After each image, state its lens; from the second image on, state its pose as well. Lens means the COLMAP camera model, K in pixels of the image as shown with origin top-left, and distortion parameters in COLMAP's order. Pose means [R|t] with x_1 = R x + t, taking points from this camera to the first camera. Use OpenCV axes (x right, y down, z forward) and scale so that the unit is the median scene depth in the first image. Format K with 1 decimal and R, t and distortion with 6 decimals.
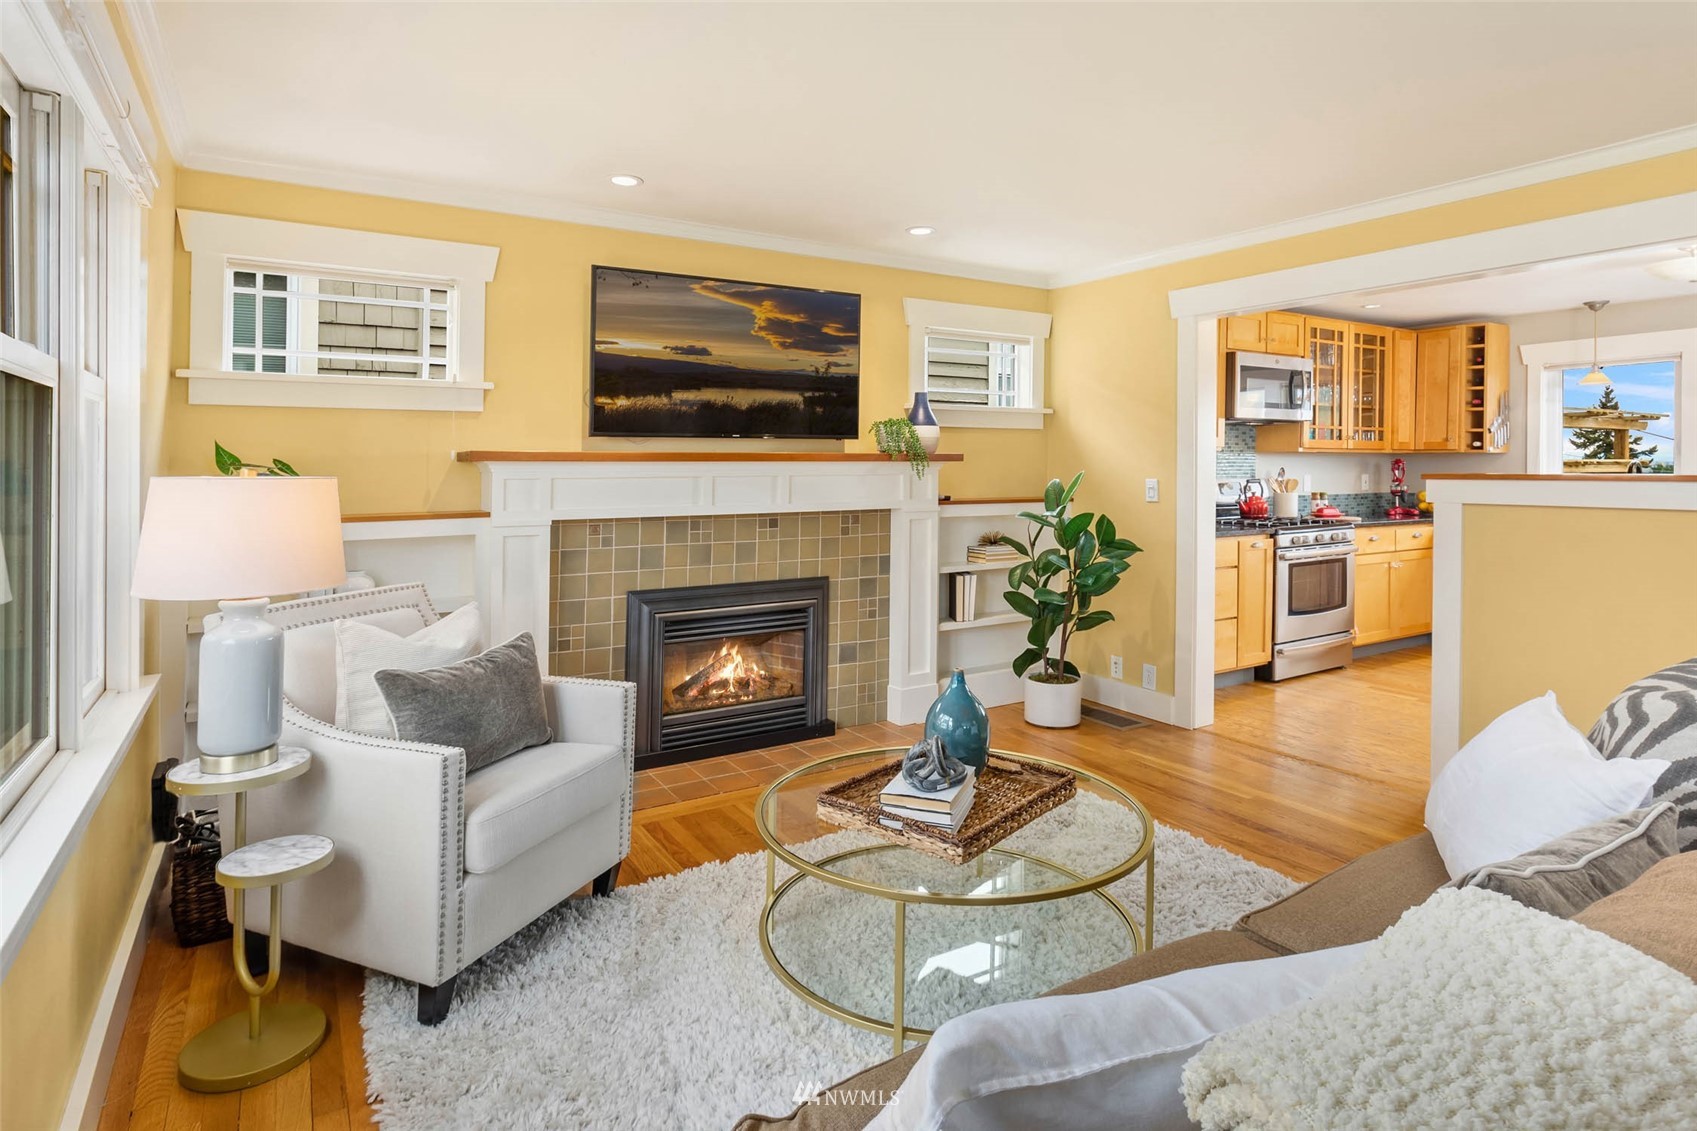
lens RADIAL K [[890.4, 0, 792.3], [0, 890.4, 489.3], [0, 0, 1]] dist [0.003645, 0.000313]
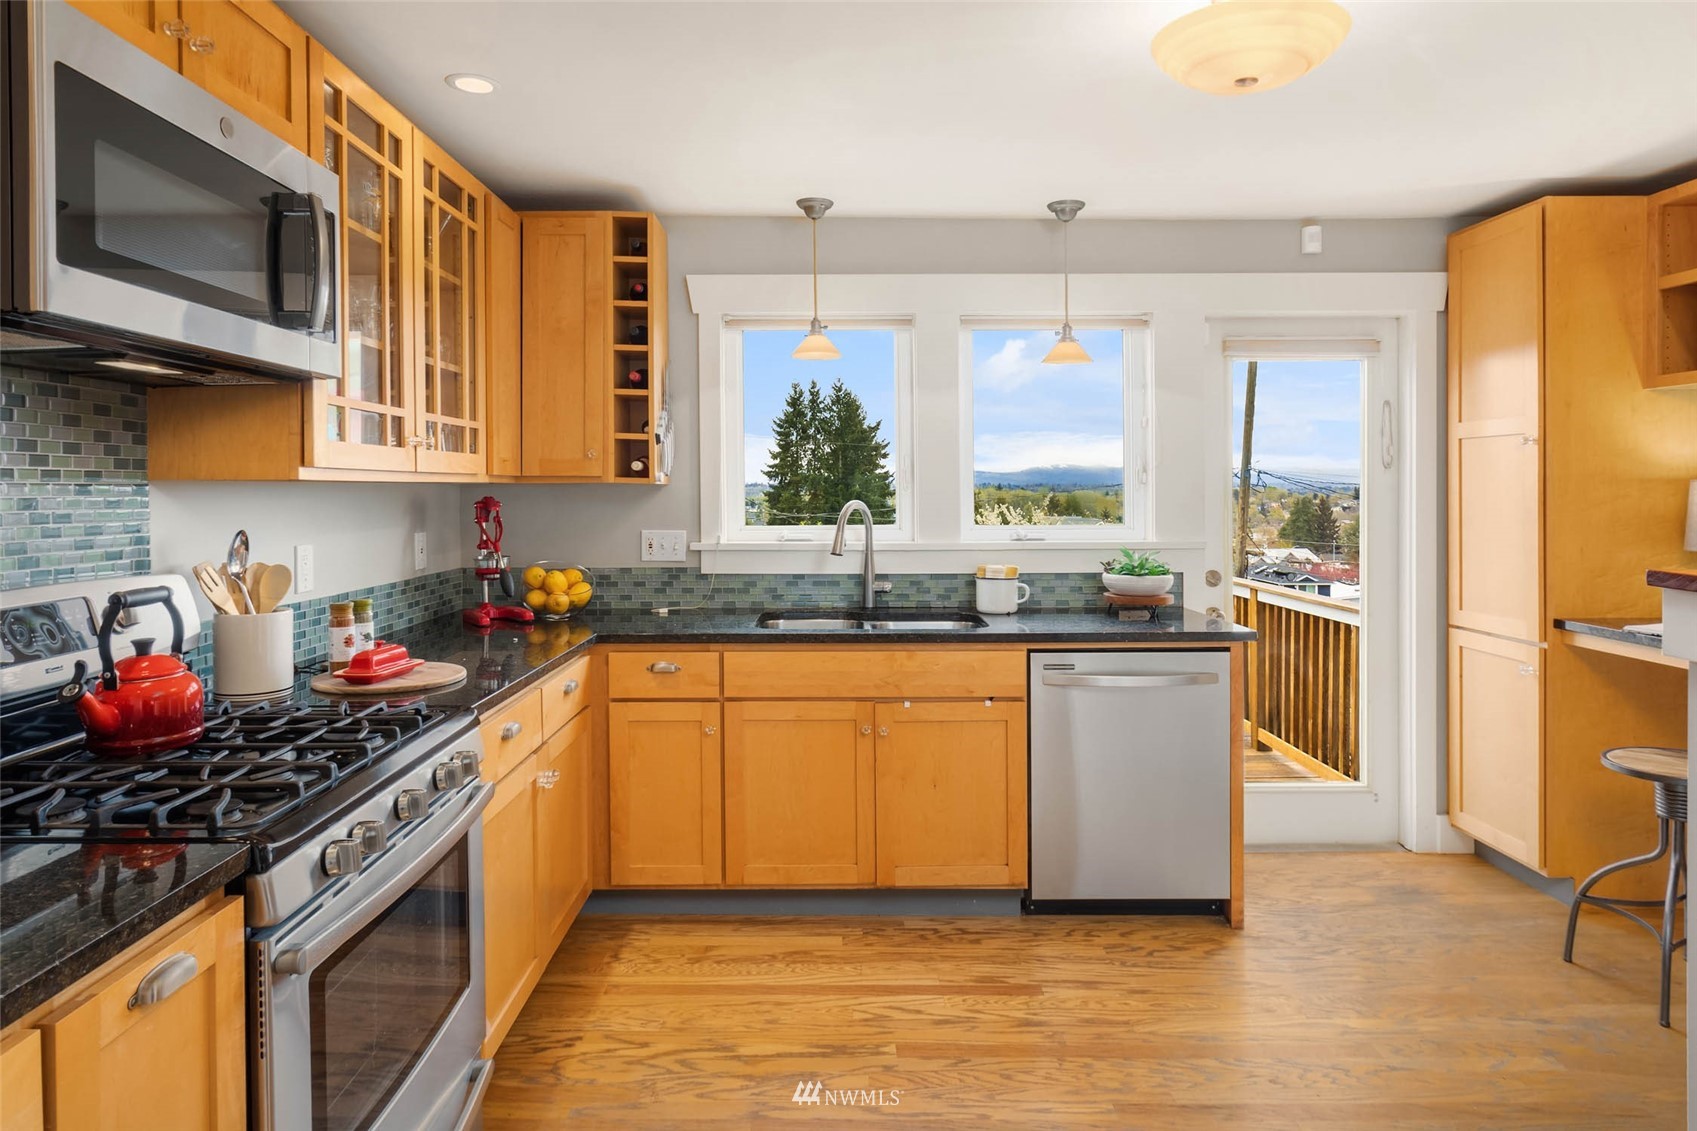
lens RADIAL K [[1072.2, 0, 817.6], [0, 1072.2, 502.4], [0, 0, 1]] dist [0.019676, 0.002971]
pose [[0.512111, -0.010101, 0.858860, 0.330053], [0.022234, 0.999752, -0.001499, -0.028728], [-0.858631, 0.019864, 0.512209, 0.634395]]
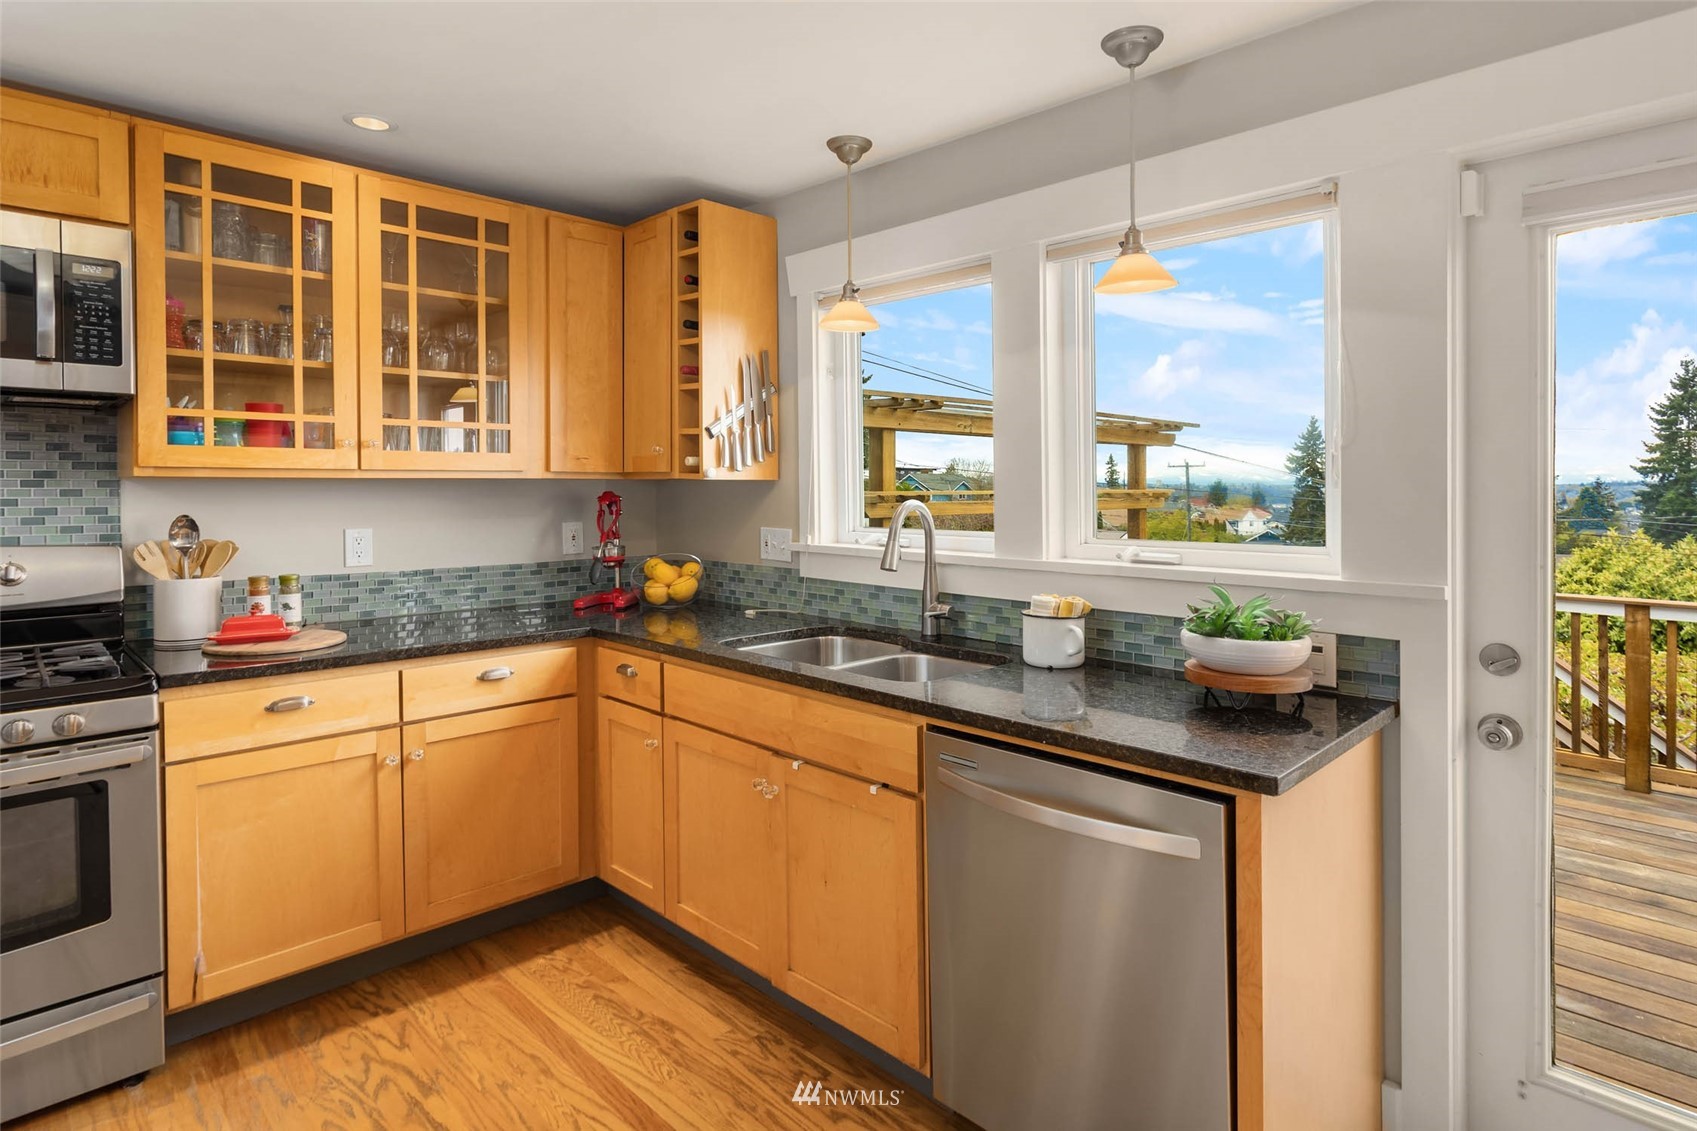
lens RADIAL K [[907.4, 0, 803.6], [0, 907.4, 498.4], [0, 0, 1]] dist [0.002412, 0.000664]
pose [[0.975958, -0.000115, 0.217959, 0.731582], [0.002857, 0.999921, -0.012265, -0.025798], [-0.217940, 0.012593, 0.975881, 0.533121]]
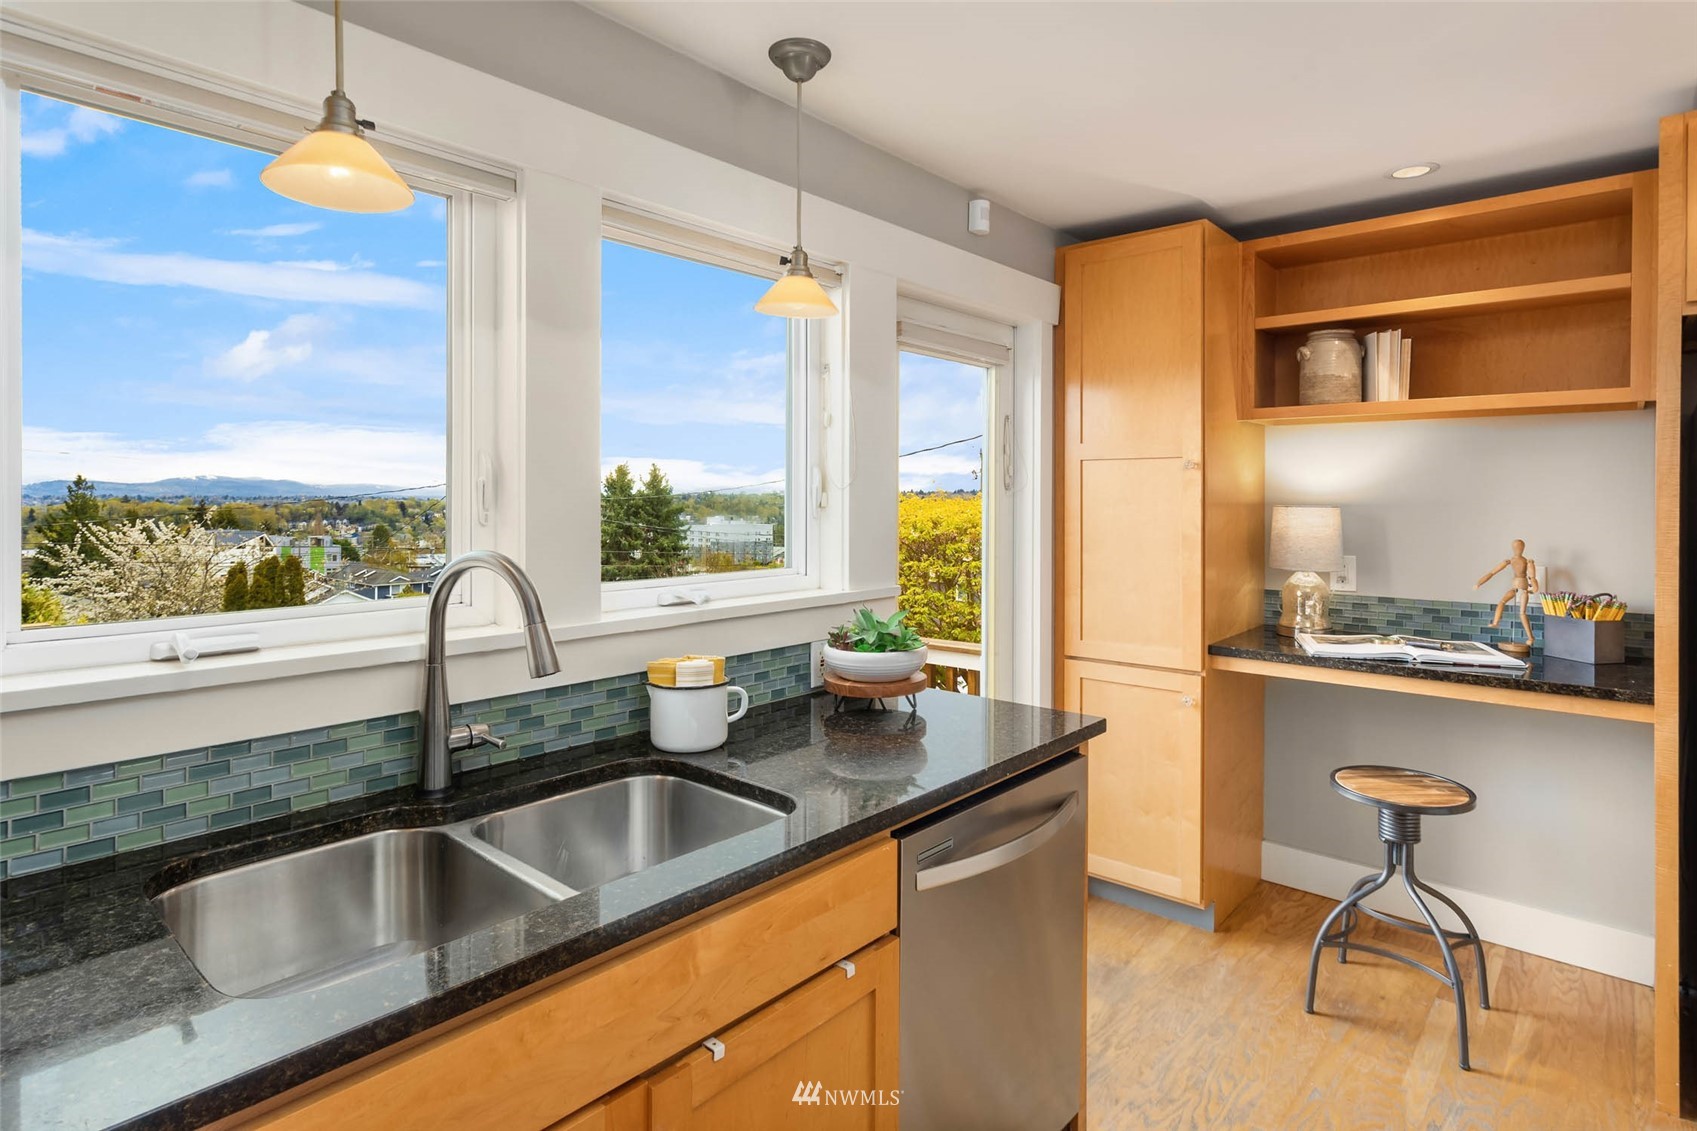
lens RADIAL K [[890.4, 0, 879.4], [0, 890.4, 497.0], [0, 0, 1]] dist [0.003645, 0.000313]
pose [[-0.331055, 0.004867, 0.943599, 0.620983], [0.023698, 0.999714, 0.003158, -0.041725], [-0.943314, 0.023407, -0.331075, 0.894415]]
